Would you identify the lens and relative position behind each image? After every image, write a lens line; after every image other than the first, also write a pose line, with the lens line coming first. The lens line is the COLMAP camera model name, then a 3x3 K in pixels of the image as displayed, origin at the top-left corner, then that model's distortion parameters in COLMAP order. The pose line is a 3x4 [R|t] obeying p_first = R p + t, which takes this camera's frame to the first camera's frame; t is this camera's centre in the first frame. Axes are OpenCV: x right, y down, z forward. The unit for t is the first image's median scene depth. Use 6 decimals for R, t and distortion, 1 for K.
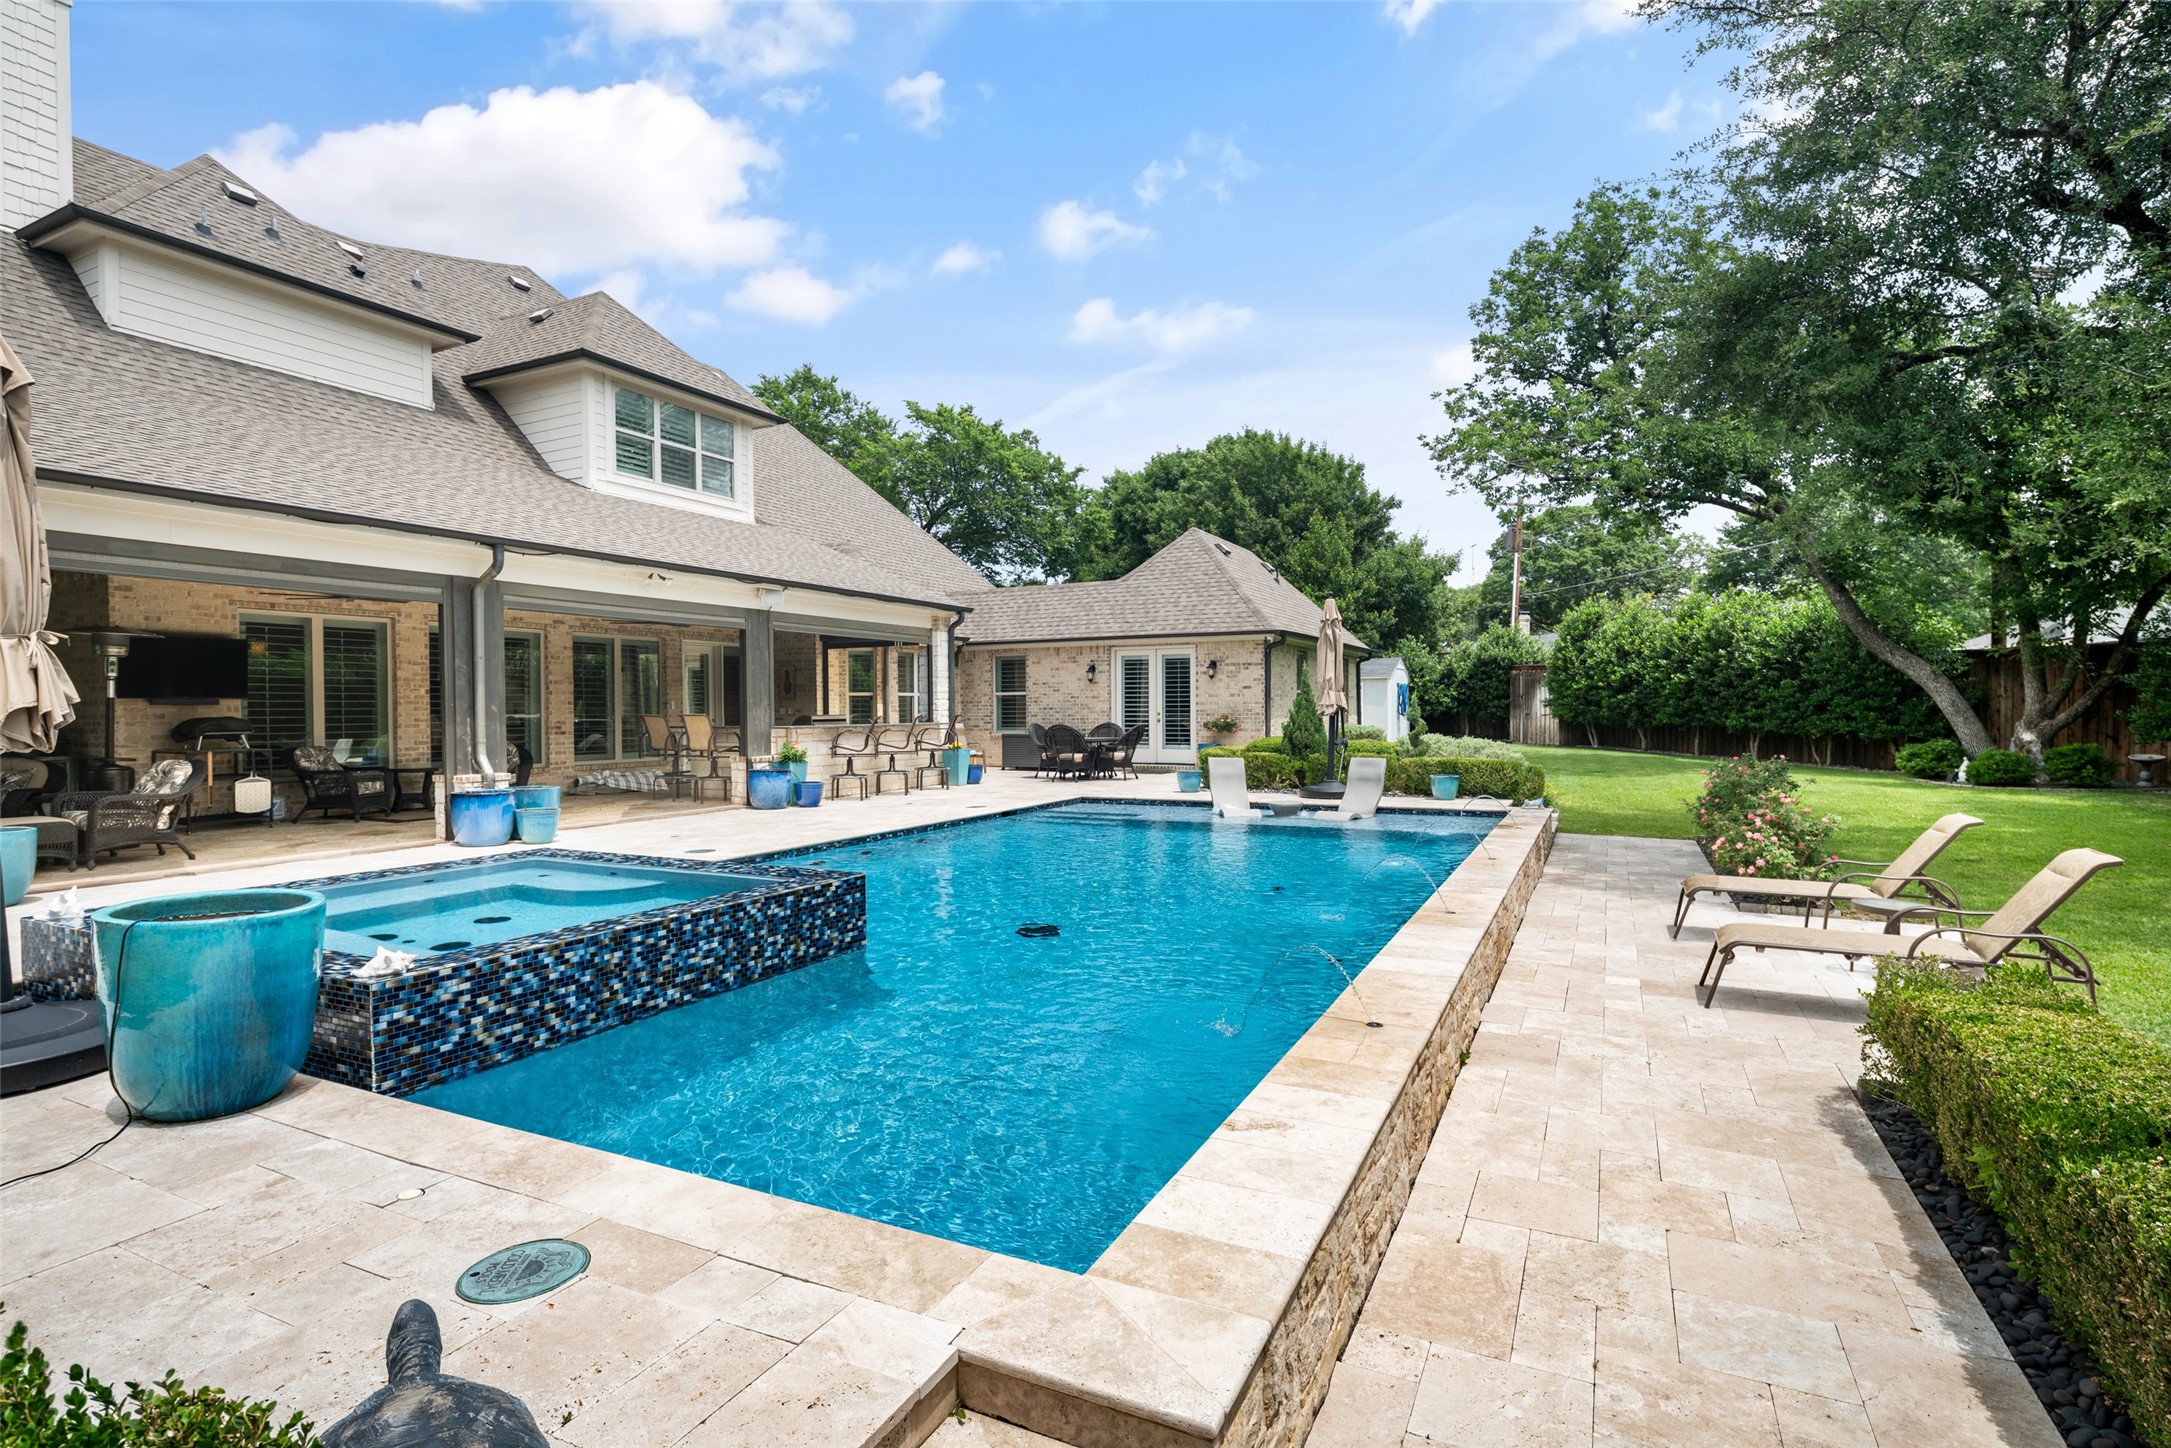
lens RADIAL K [[1084.4, 0, 1070.5], [0, 1084.4, 718.7], [0, 0, 1]] dist [0.000263, -0.000288]
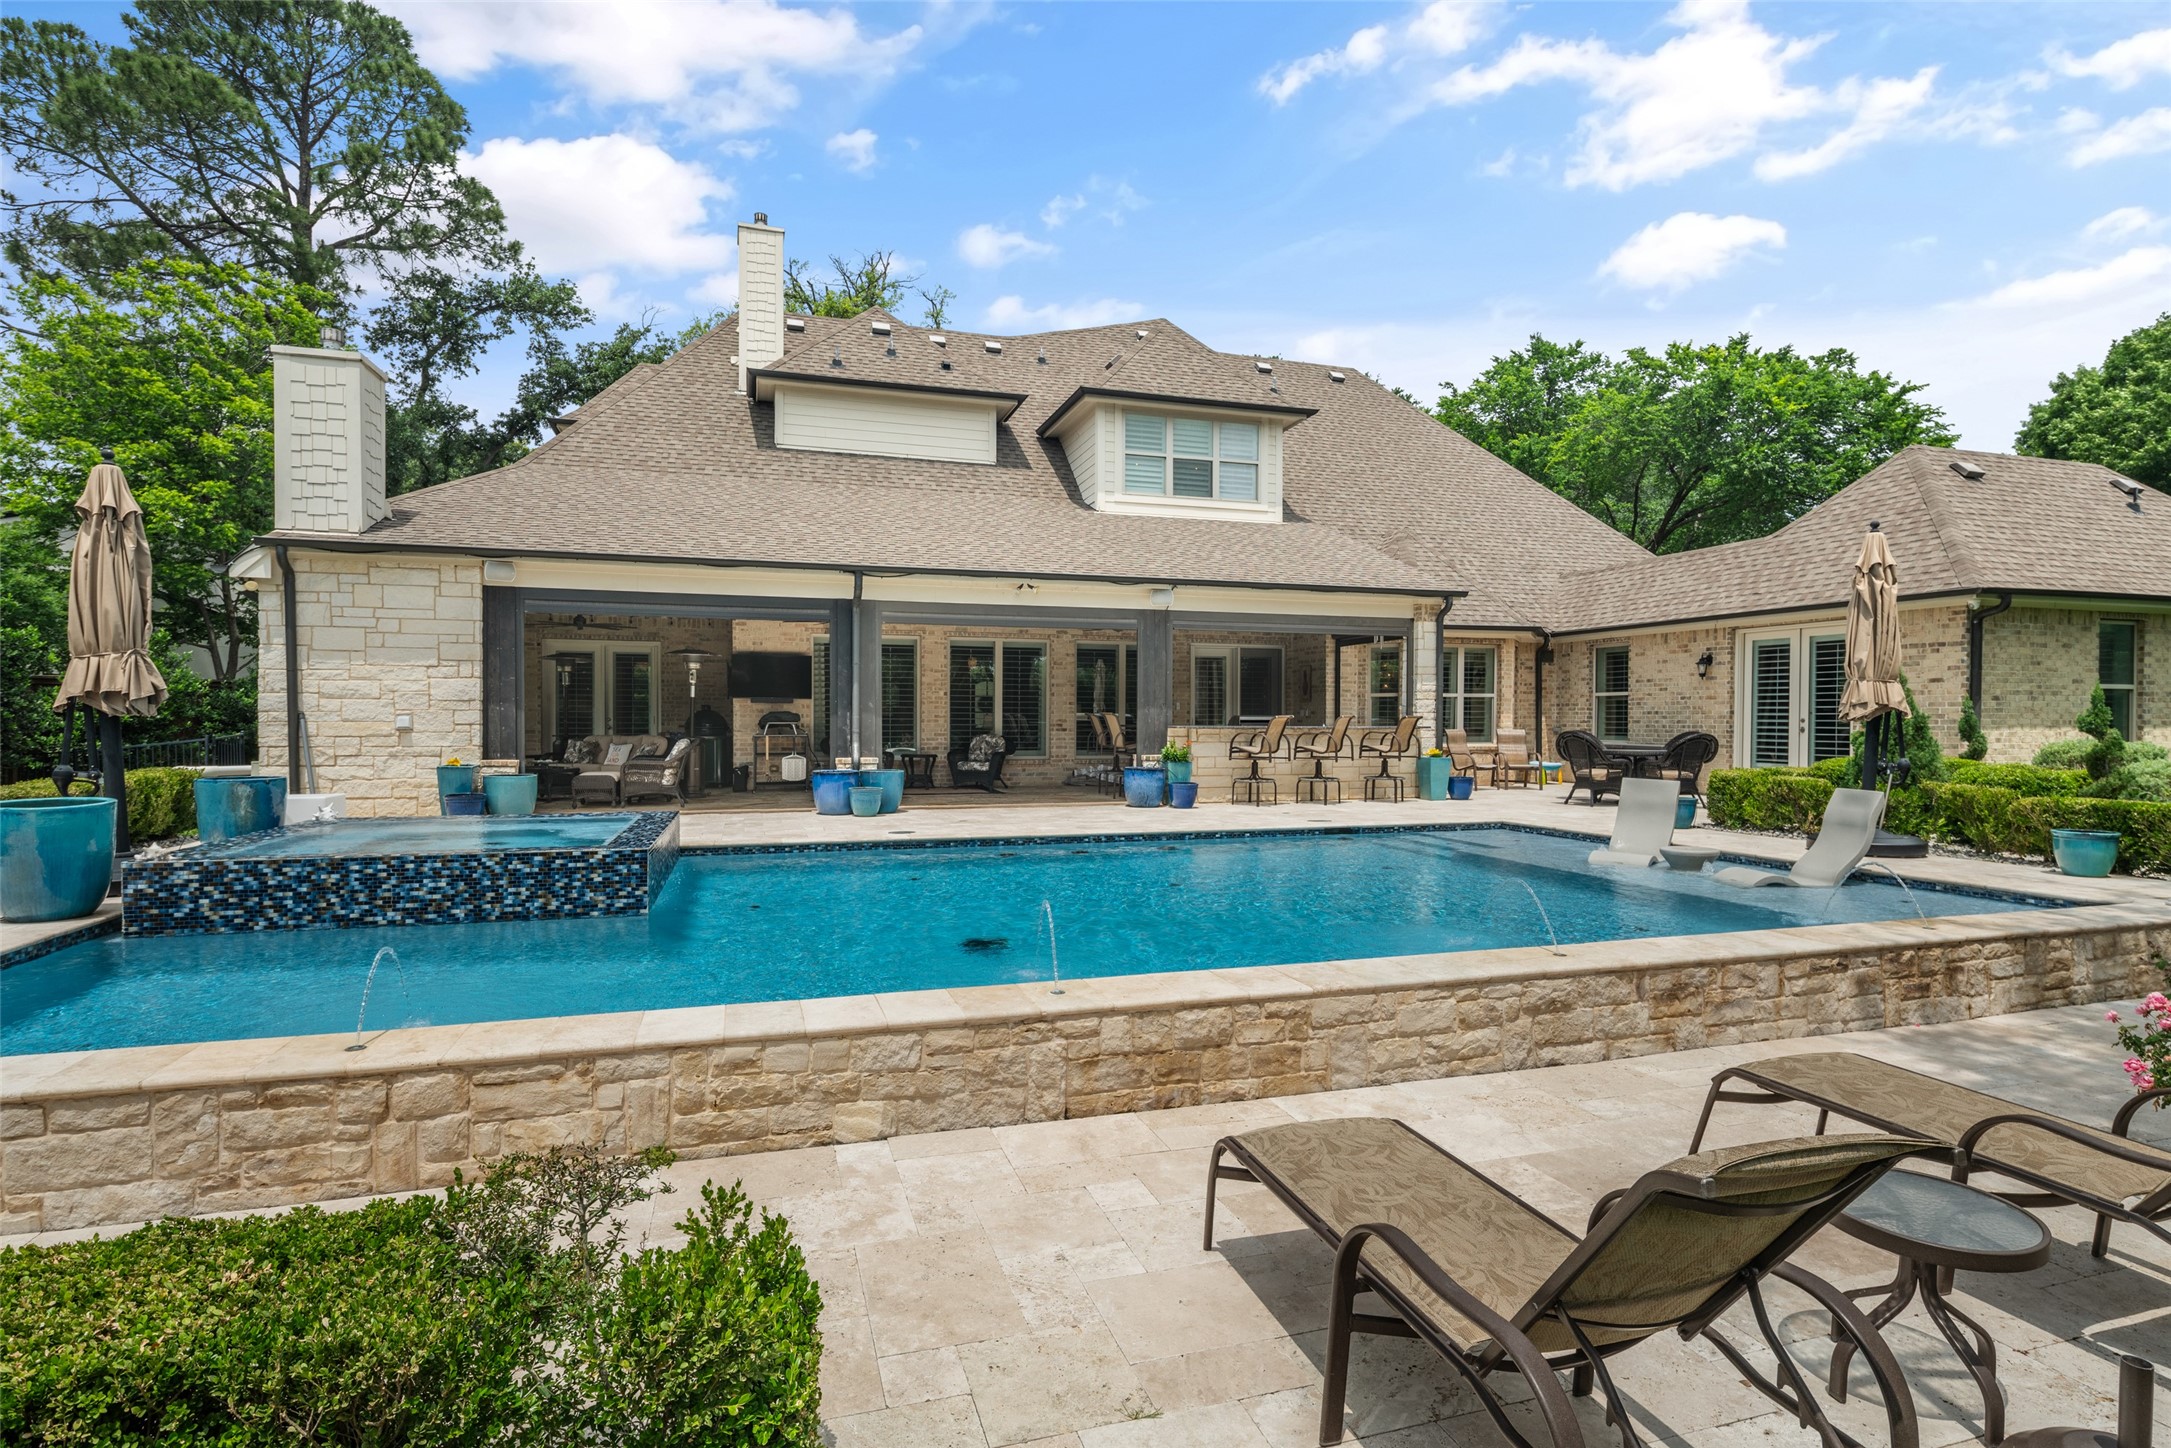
lens RADIAL K [[1084.4, 0, 1070.5], [0, 1084.4, 718.7], [0, 0, 1]] dist [0.000263, -0.000288]
pose [[0.682178, 0.008958, -0.731131, 0.501461], [-0.014743, 0.999890, -0.001505, 0.004589], [0.731037, 0.011805, 0.682236, 0.316747]]
